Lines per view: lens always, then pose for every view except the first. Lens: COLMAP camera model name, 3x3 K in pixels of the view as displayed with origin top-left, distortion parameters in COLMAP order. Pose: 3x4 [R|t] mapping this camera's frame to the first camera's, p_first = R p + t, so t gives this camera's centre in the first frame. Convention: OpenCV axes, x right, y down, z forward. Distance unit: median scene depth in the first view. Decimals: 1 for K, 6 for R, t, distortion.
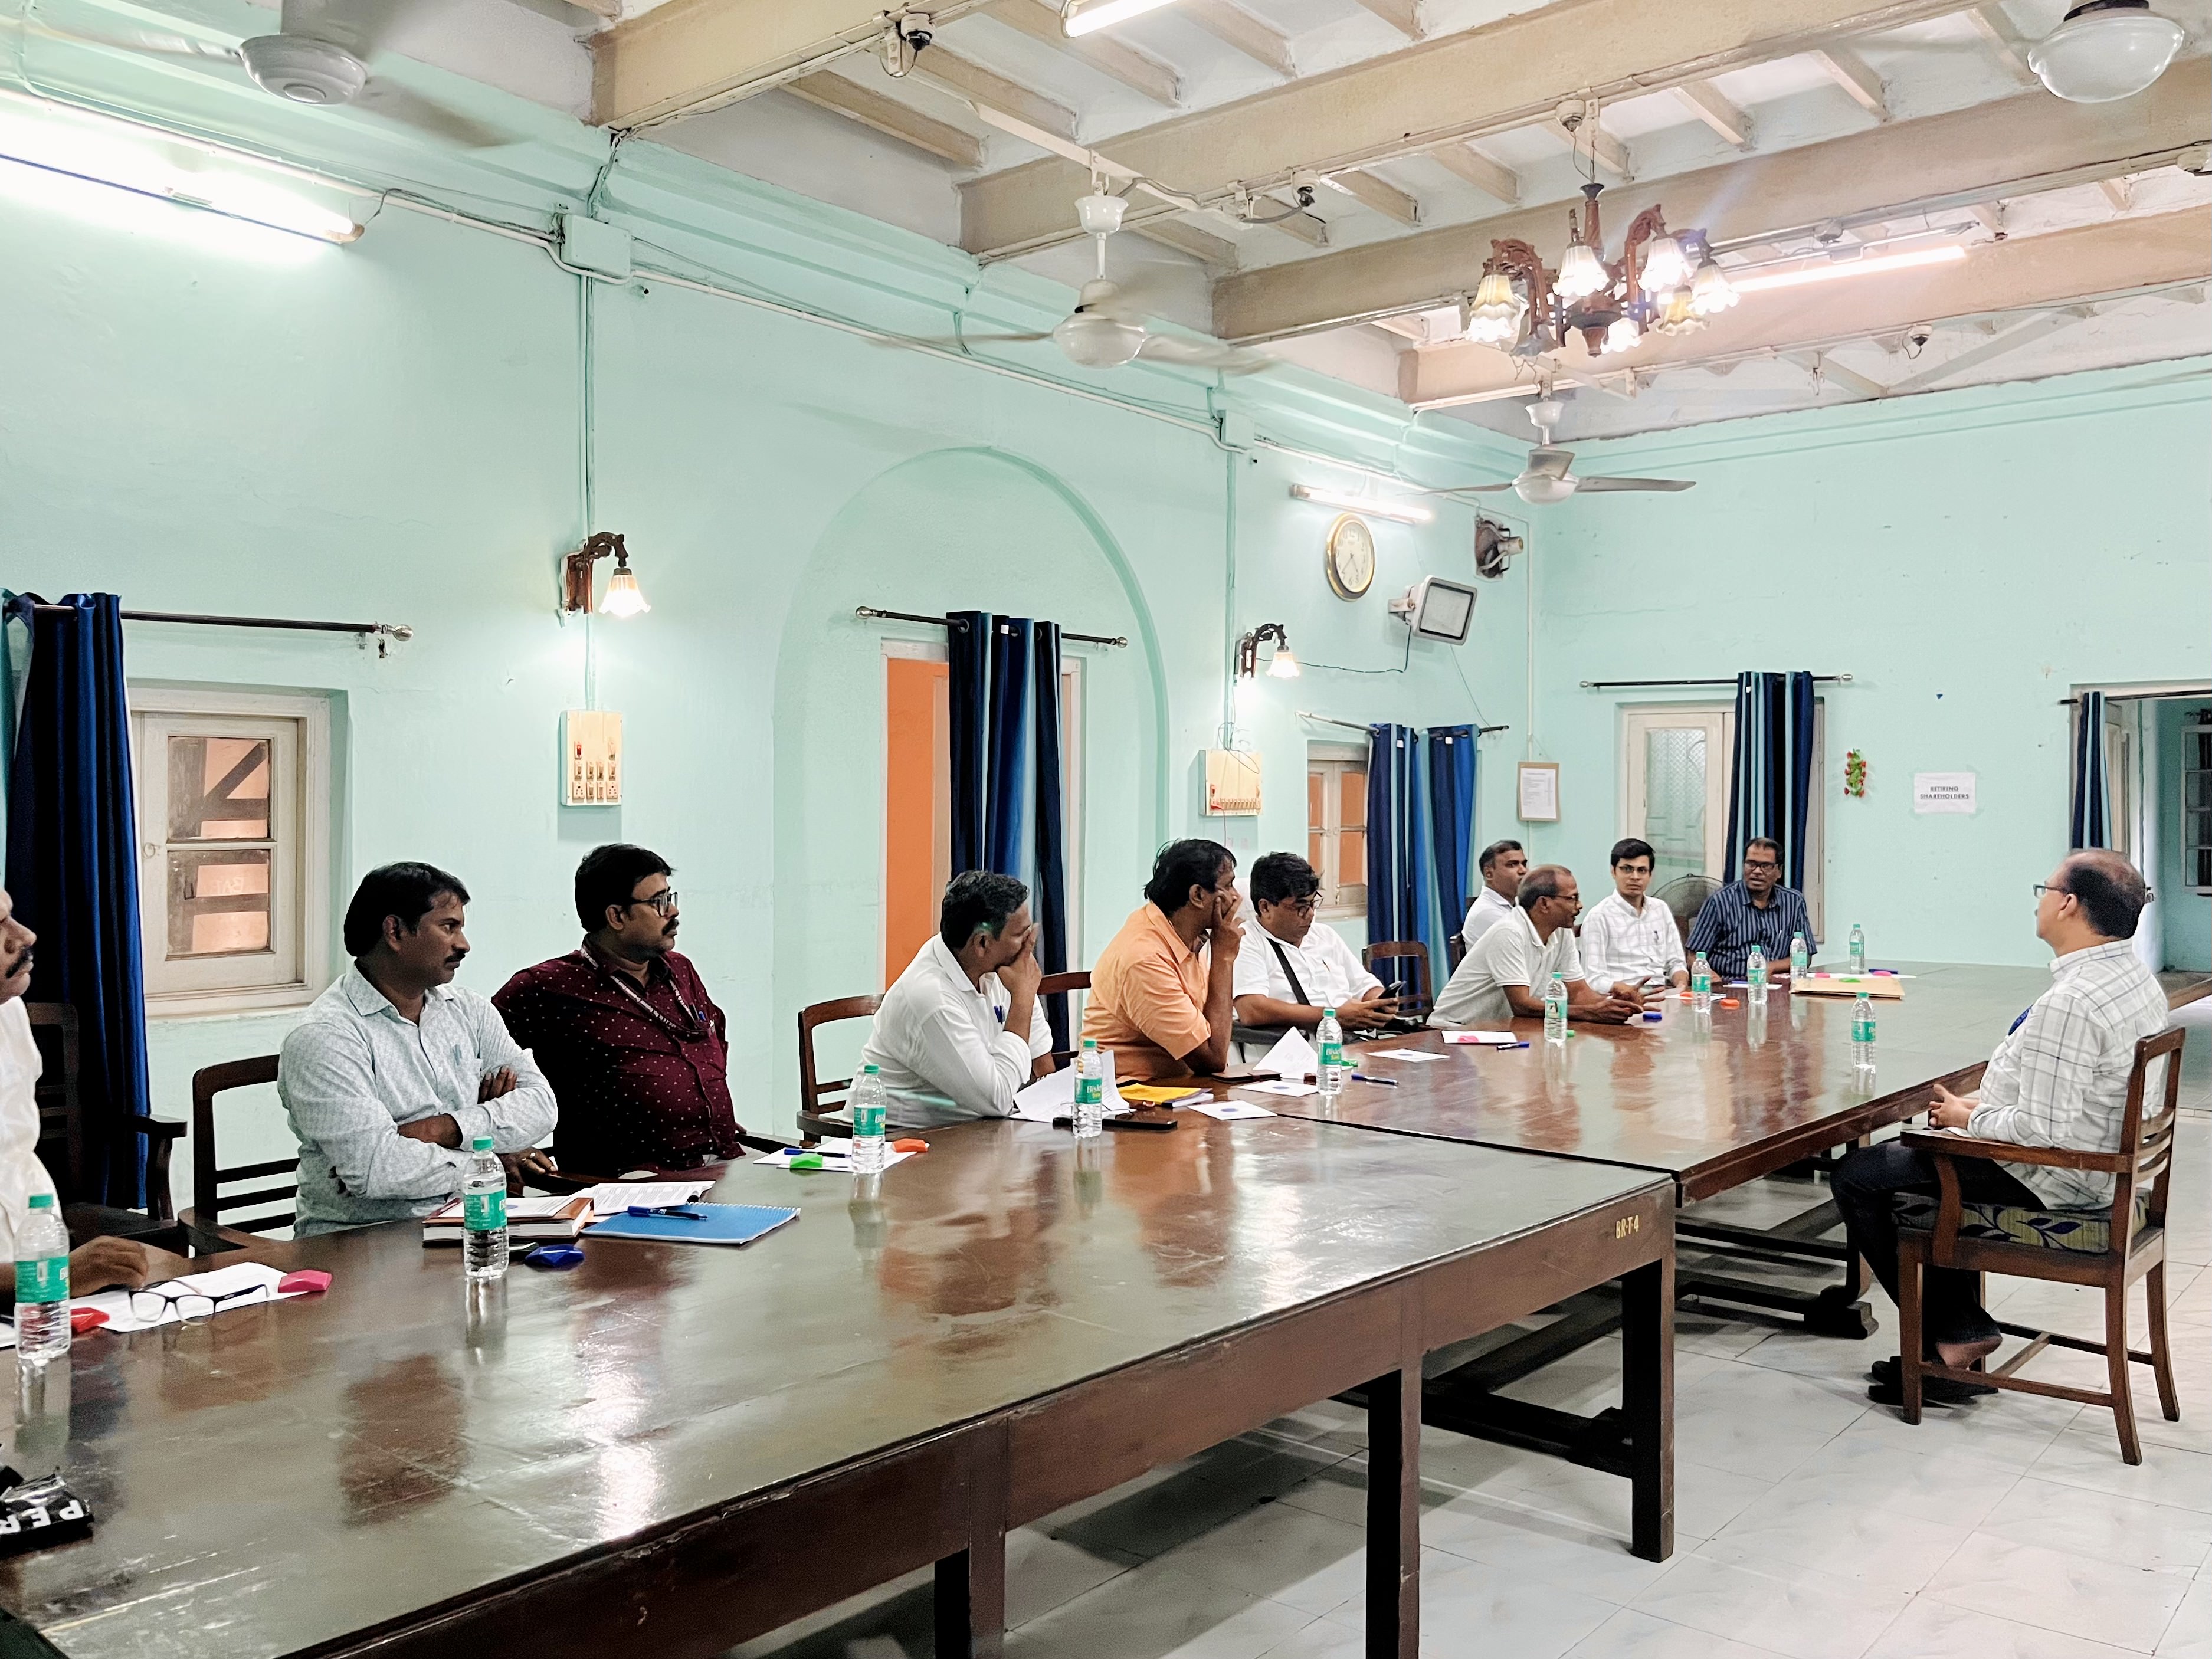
lens RADIAL K [[1798.7, 0, 1124.2], [0, 1798.7, 799.7], [0, 0, 1]] dist [0.054163, -0.061938]
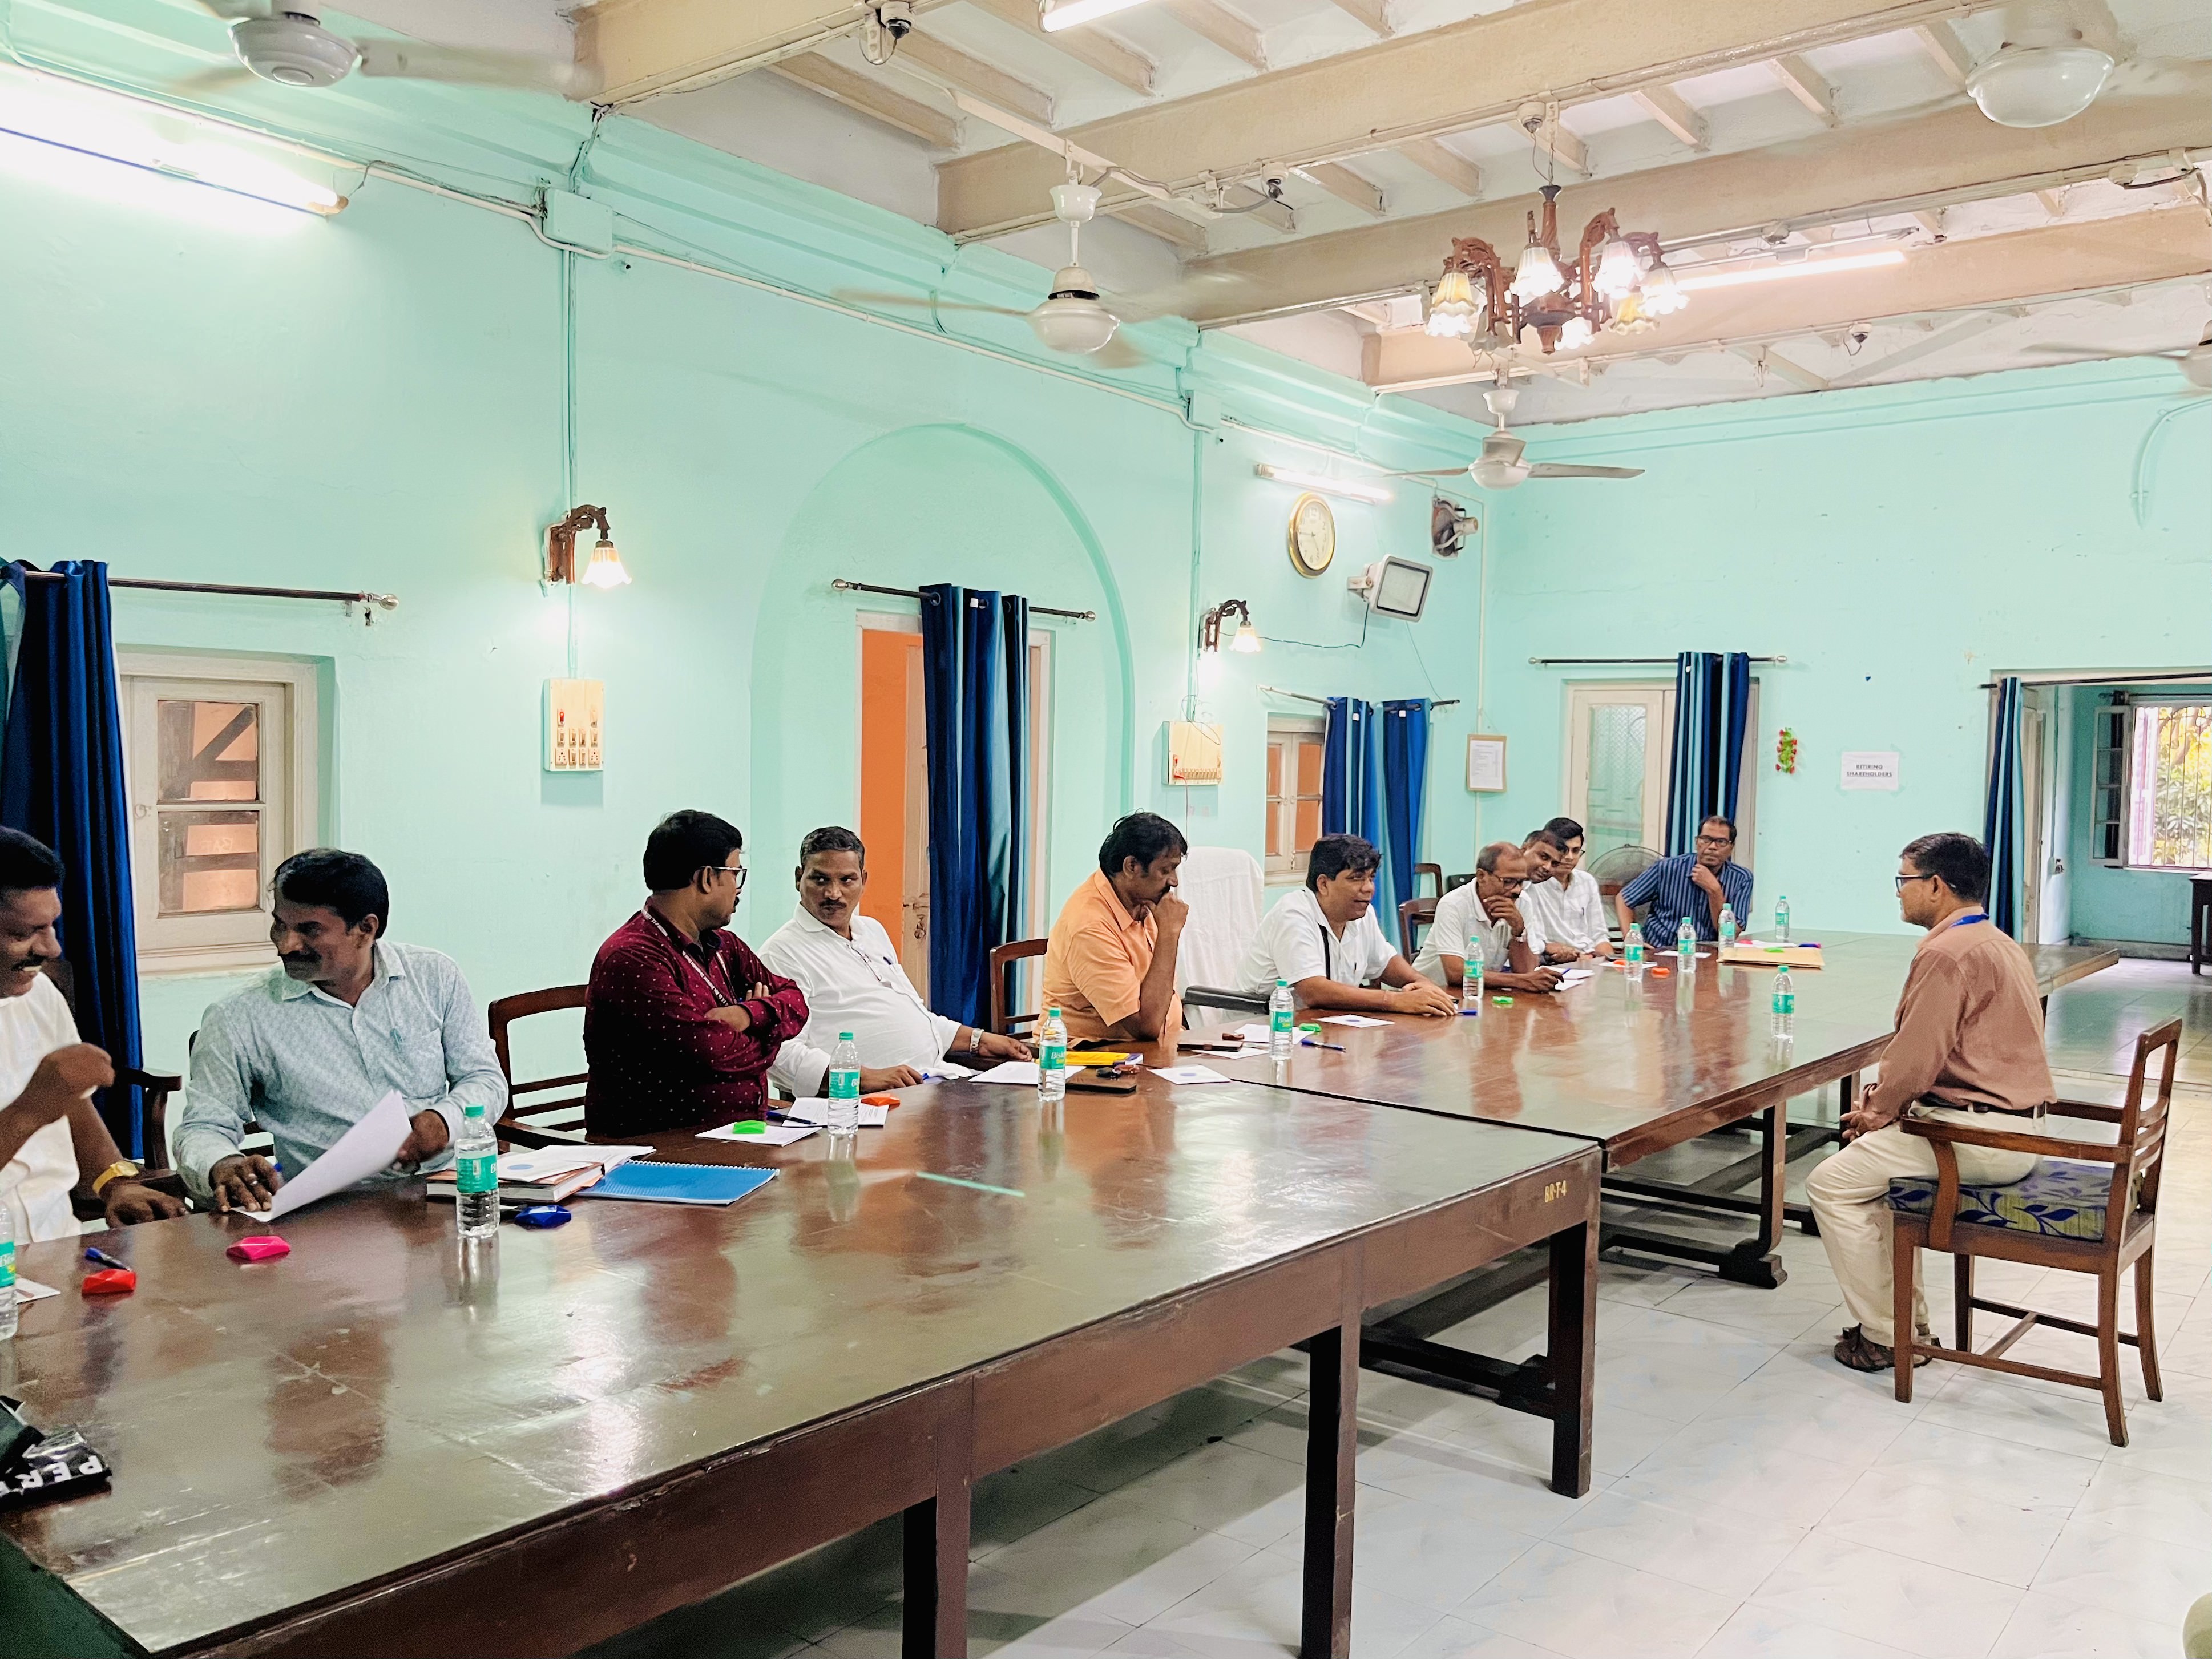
lens RADIAL K [[1739.0, 0, 1140.7], [0, 1739.0, 833.2], [0, 0, 1]] dist [0.059343, -0.069506]
pose [[0.999475, 0.013445, 0.029489, -0.000139], [-0.014751, 0.998900, 0.044517, -0.009566], [-0.028858, -0.044929, 0.998573, -0.008187]]
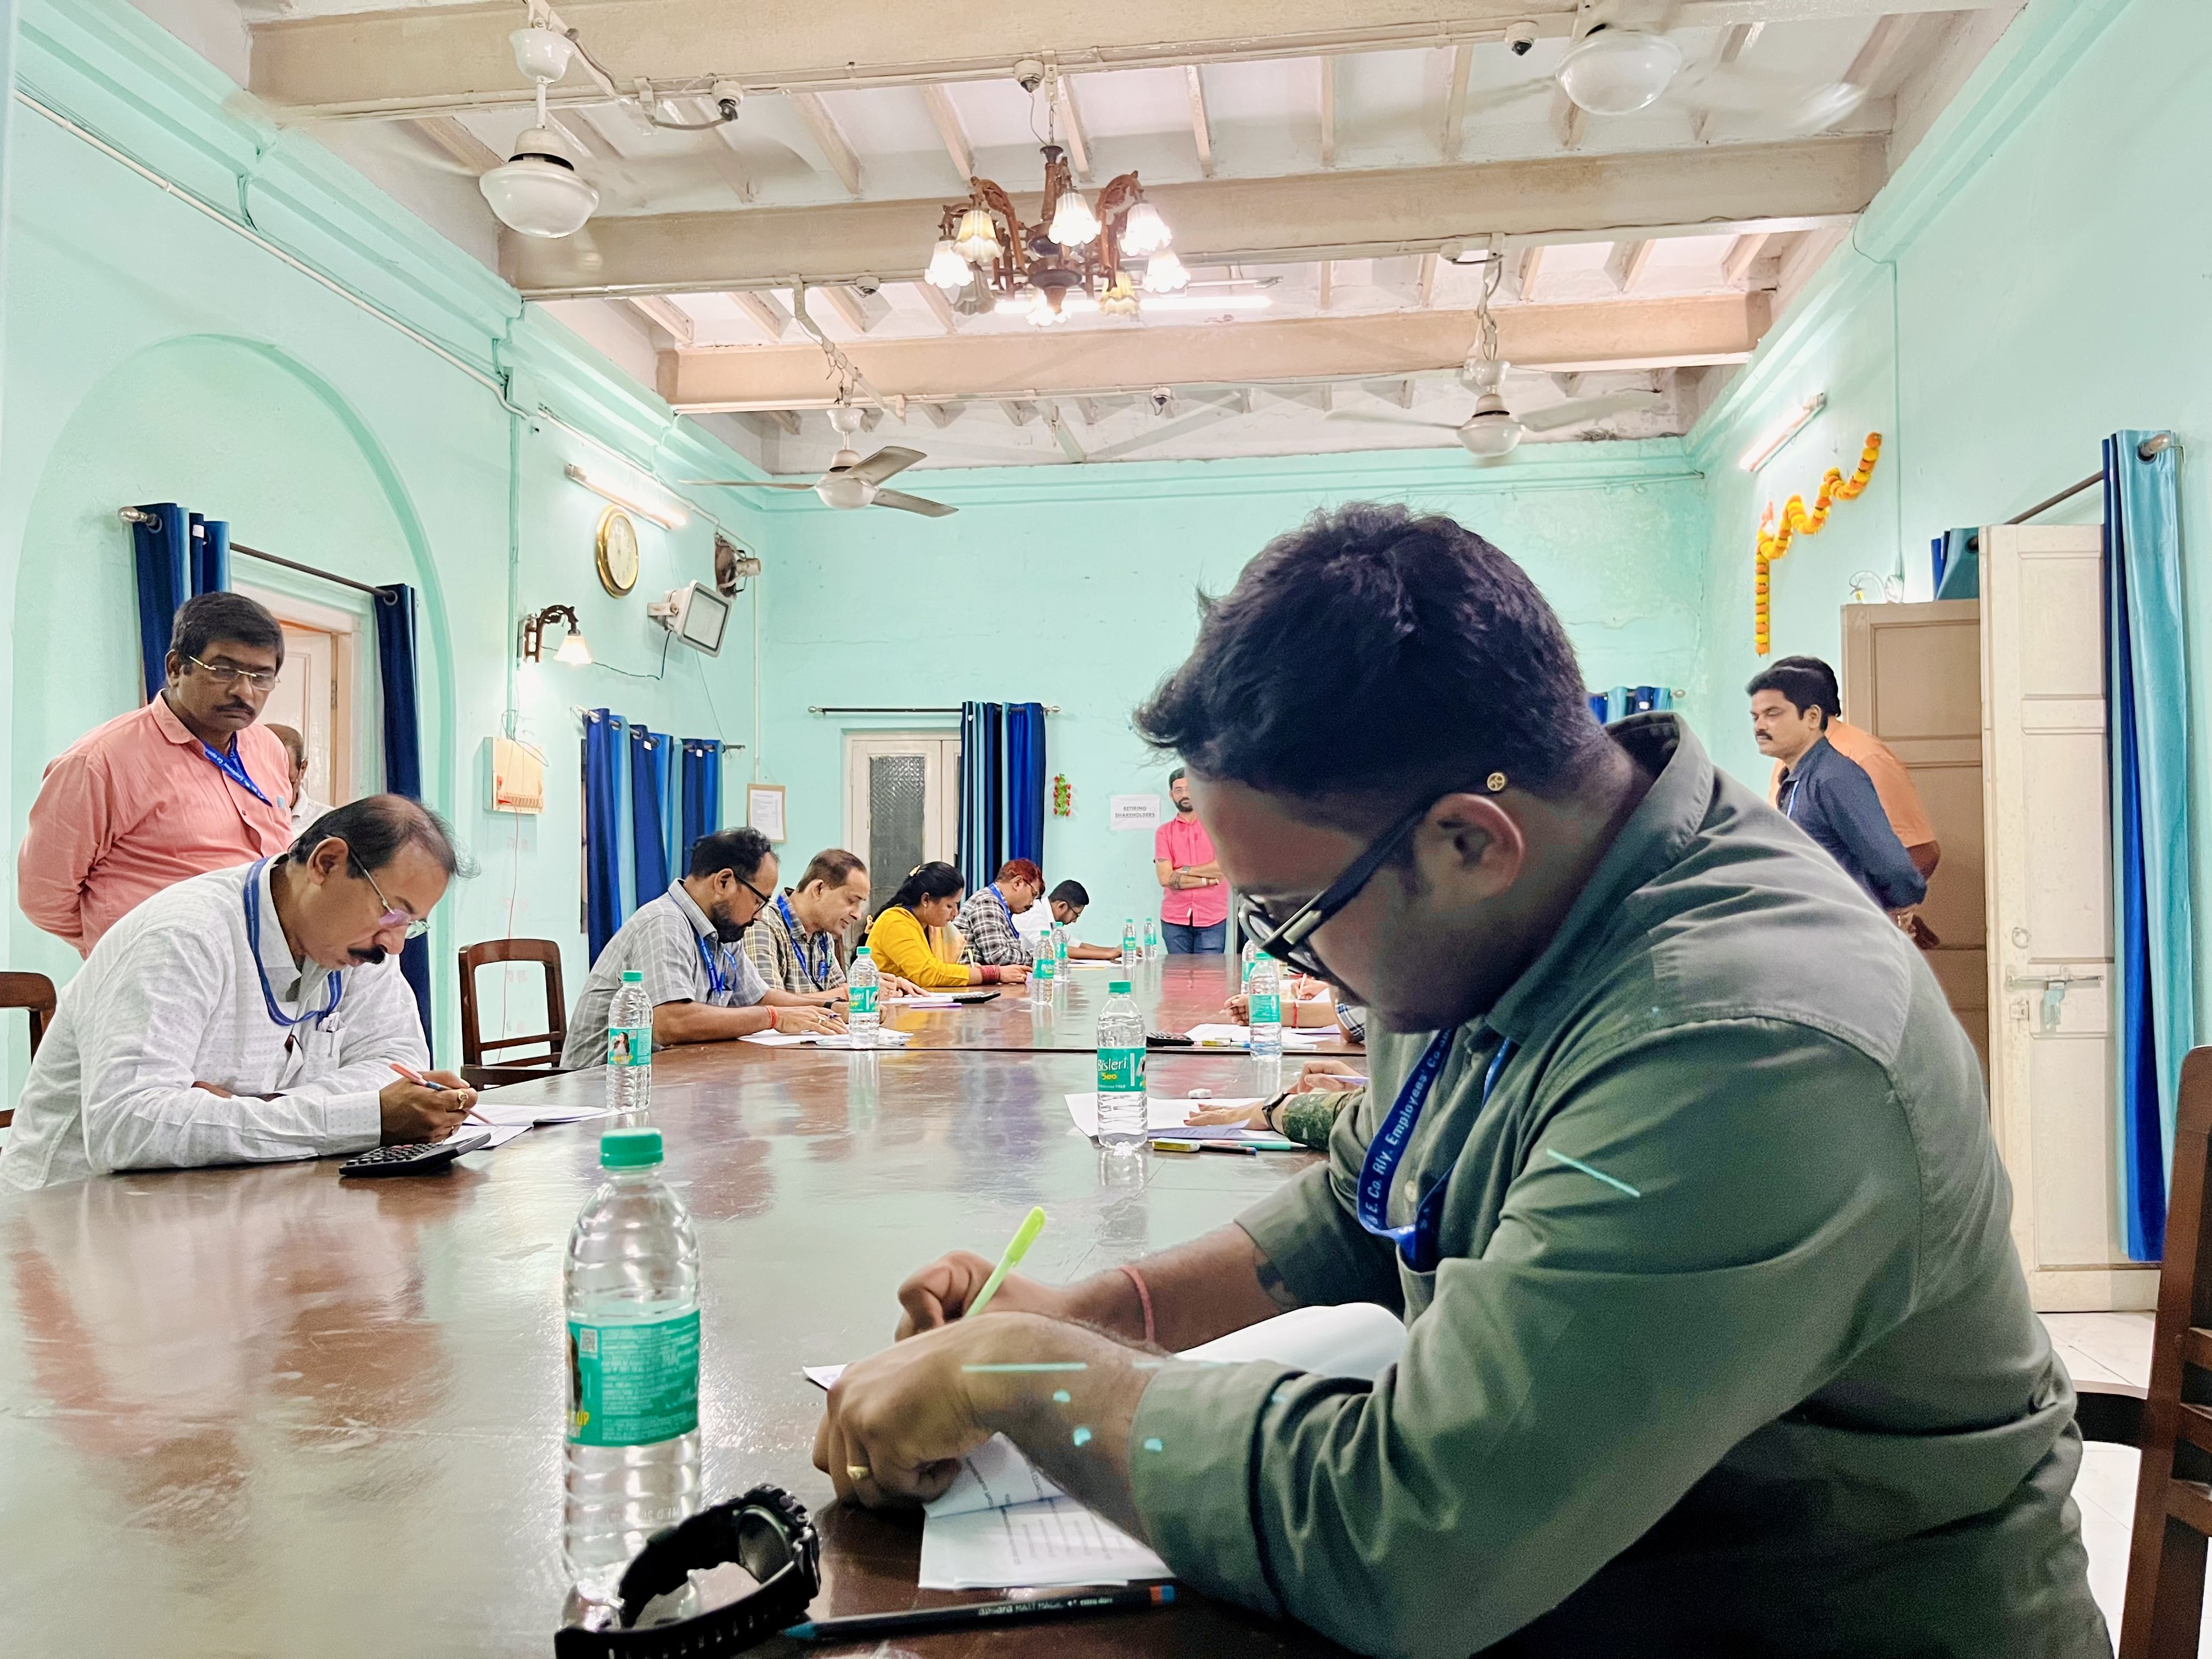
lens RADIAL K [[1684.6, 0, 1081.1], [0, 1684.6, 836.2], [0, 0, 1]] dist [0.057731, -0.059546]
pose [[0.855912, 0.012437, 0.516972, -0.180535], [0.004269, 0.999507, -0.031113, 0.063813], [-0.517104, 0.028837, 0.855436, 0.157430]]
